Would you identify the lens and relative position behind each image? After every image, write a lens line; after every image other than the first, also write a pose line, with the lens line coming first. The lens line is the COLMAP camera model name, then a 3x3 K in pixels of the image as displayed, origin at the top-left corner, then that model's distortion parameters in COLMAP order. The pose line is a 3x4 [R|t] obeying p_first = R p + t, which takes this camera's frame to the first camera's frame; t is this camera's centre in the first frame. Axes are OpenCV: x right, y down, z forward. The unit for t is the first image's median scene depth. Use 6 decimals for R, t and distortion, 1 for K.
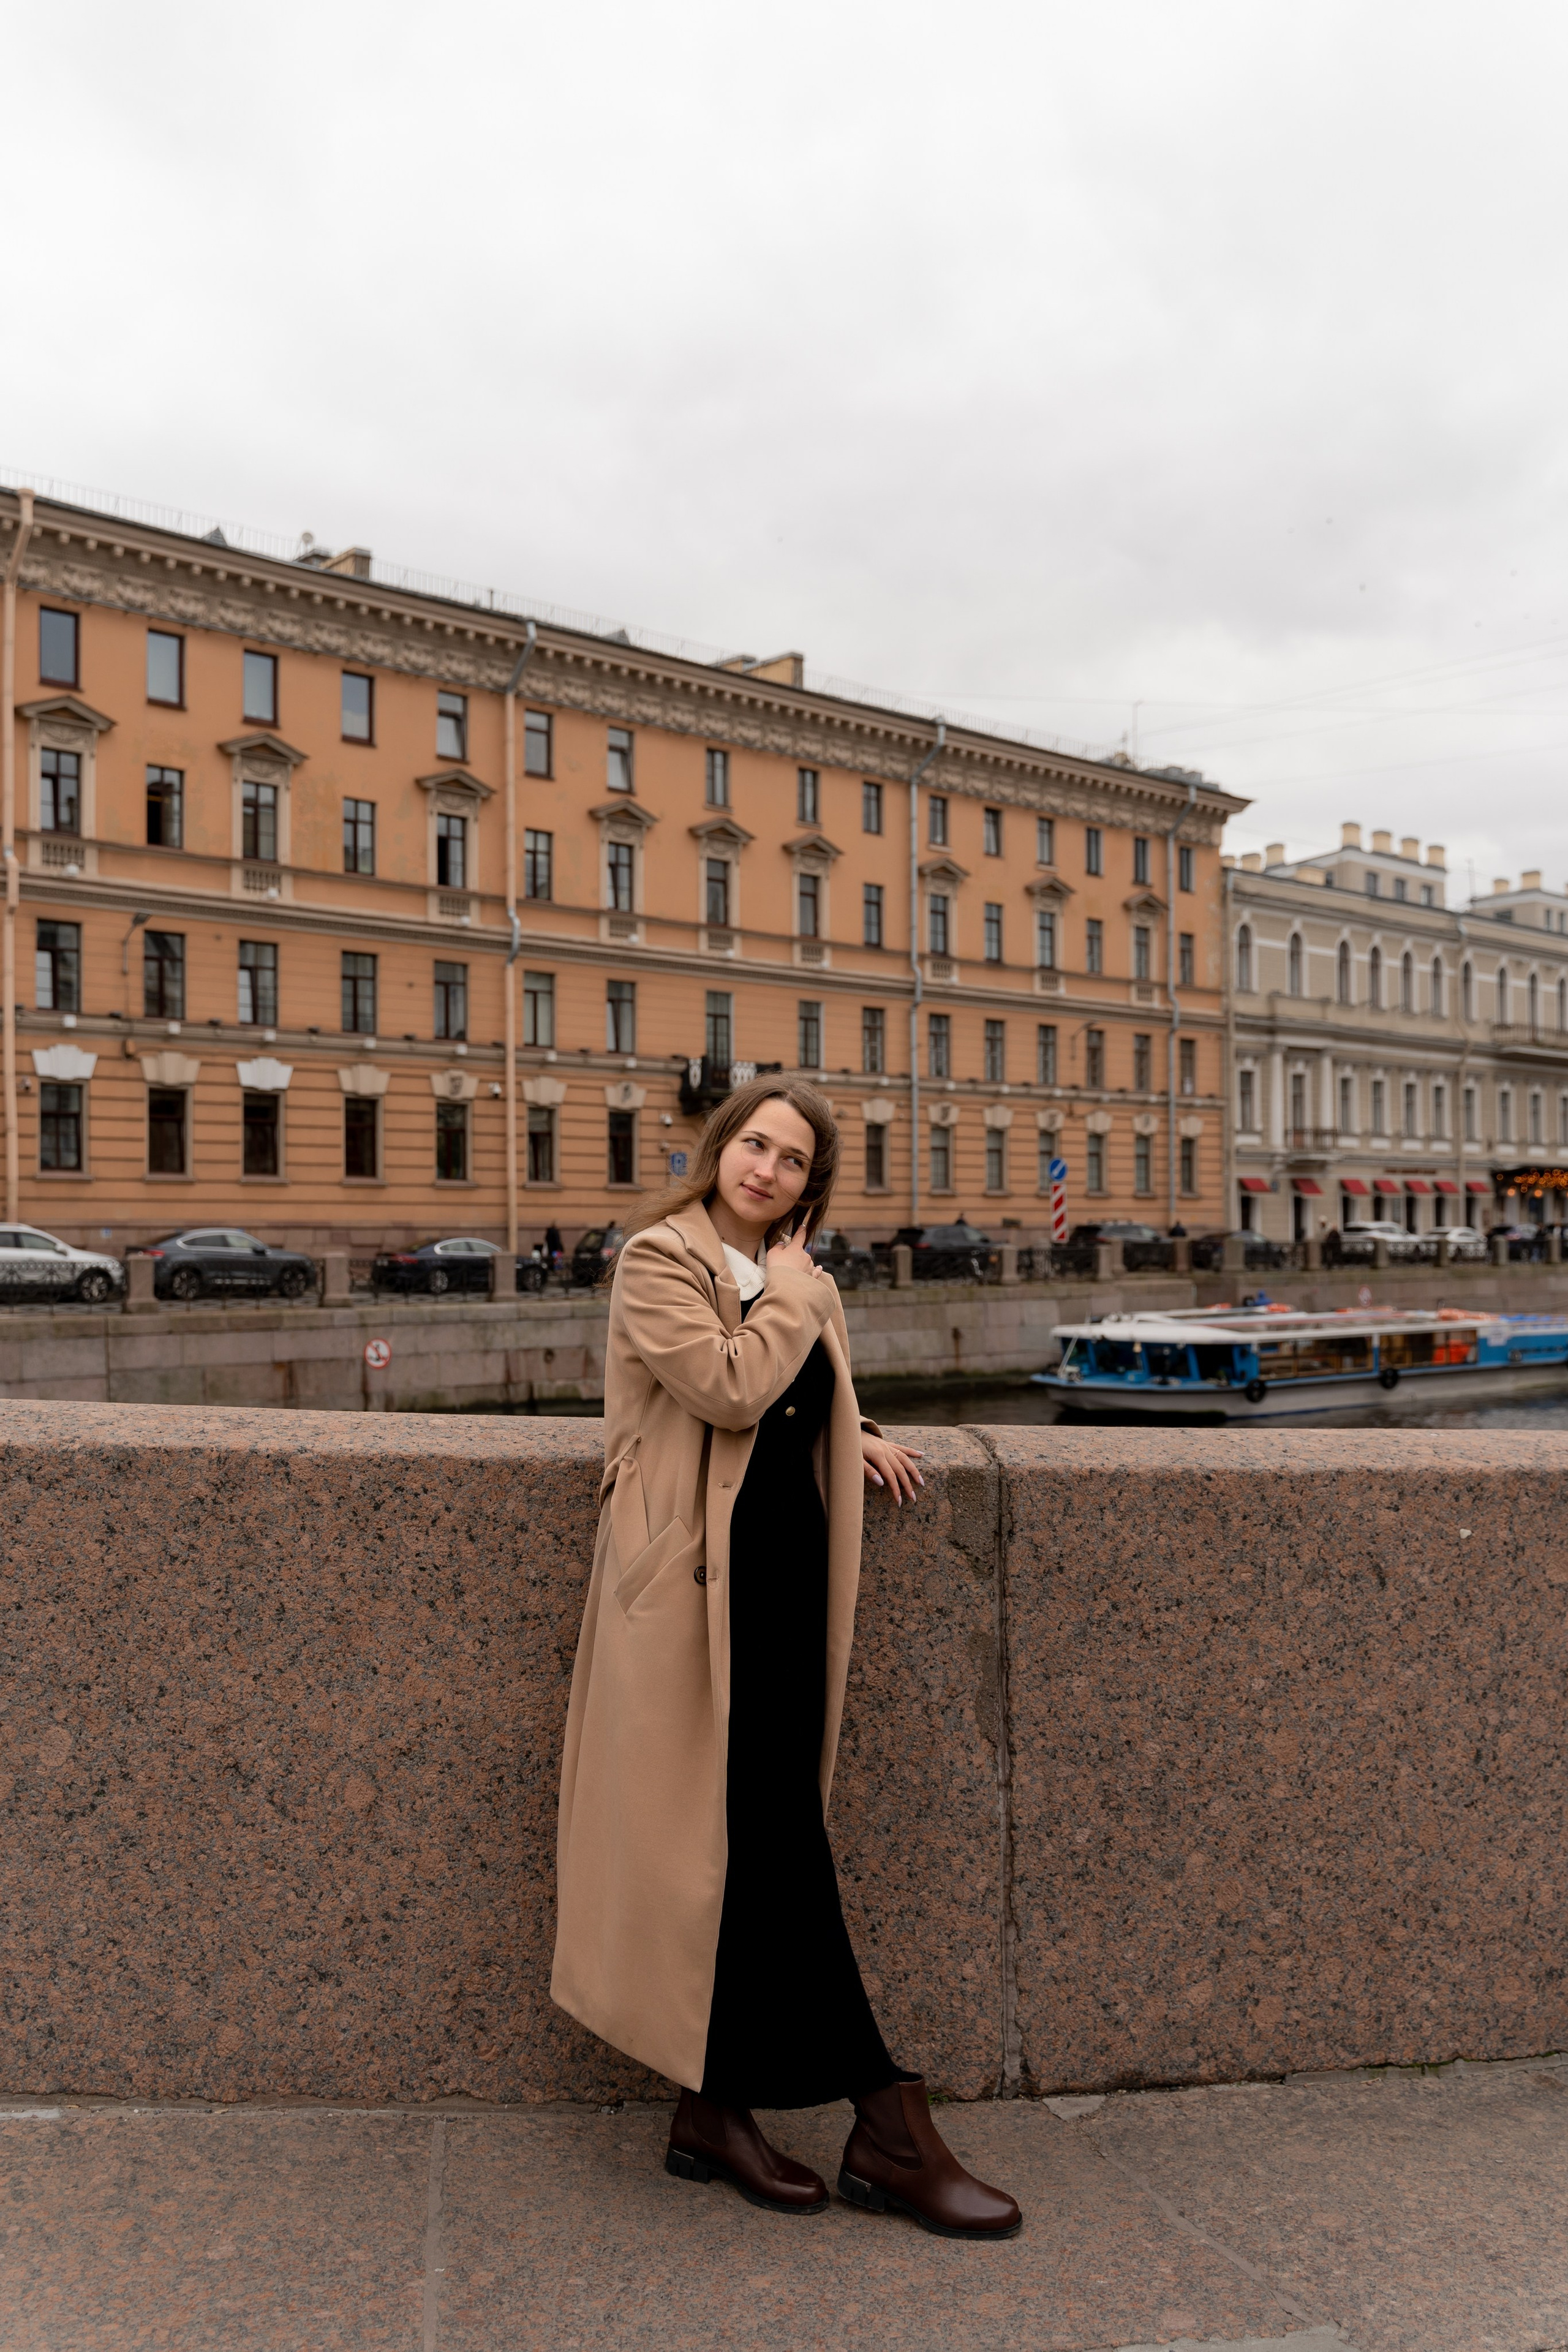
lens RADIAL K [[2015.1, 0, 784.0], [0, 2015.1, 1176.0], [0, 0, 1]] dist [-0.011090, 0.001669]
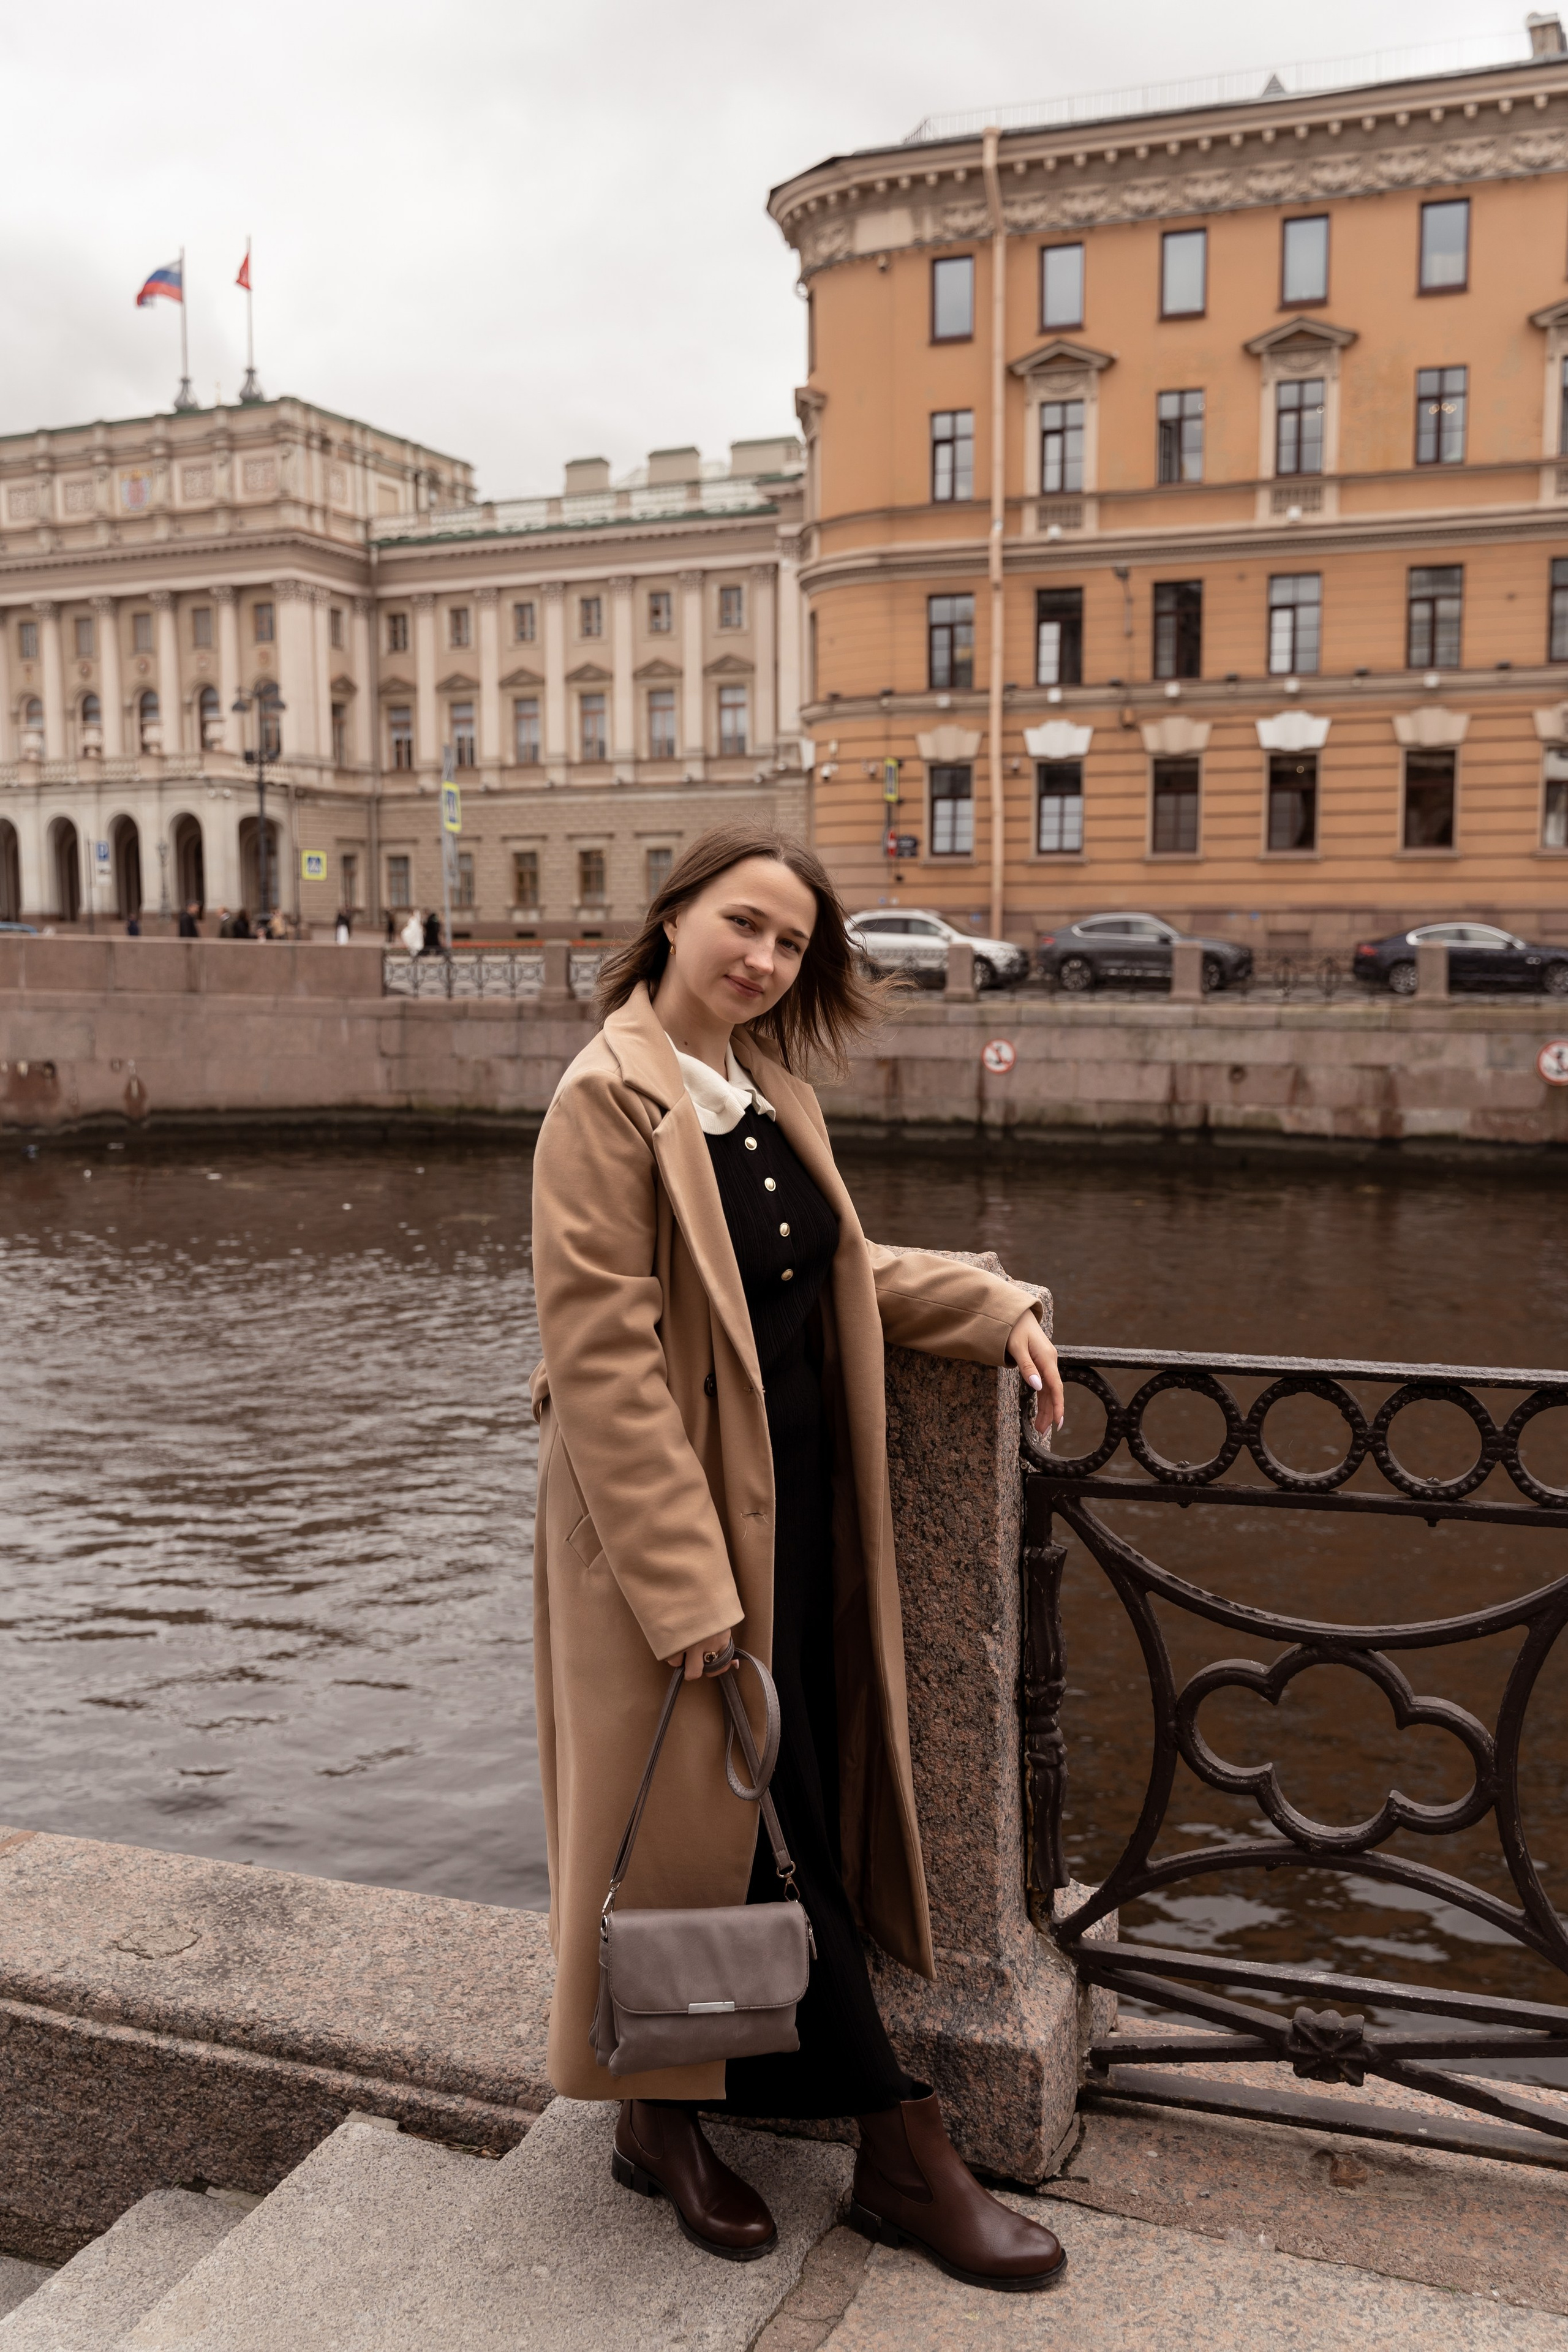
lens RADIAL K [[2043.1, 0, 784.0], [0, 2043.1, 1176.0], [0, 0, 1]] dist [-0.017929, -0.005137]
pose [[0.455100, 0.108334, -0.883826, 0.463130], [0.030316, 0.990111, 0.136972, 0.012233], [0.889924, -0.089130, 0.447315, 0.428980]]
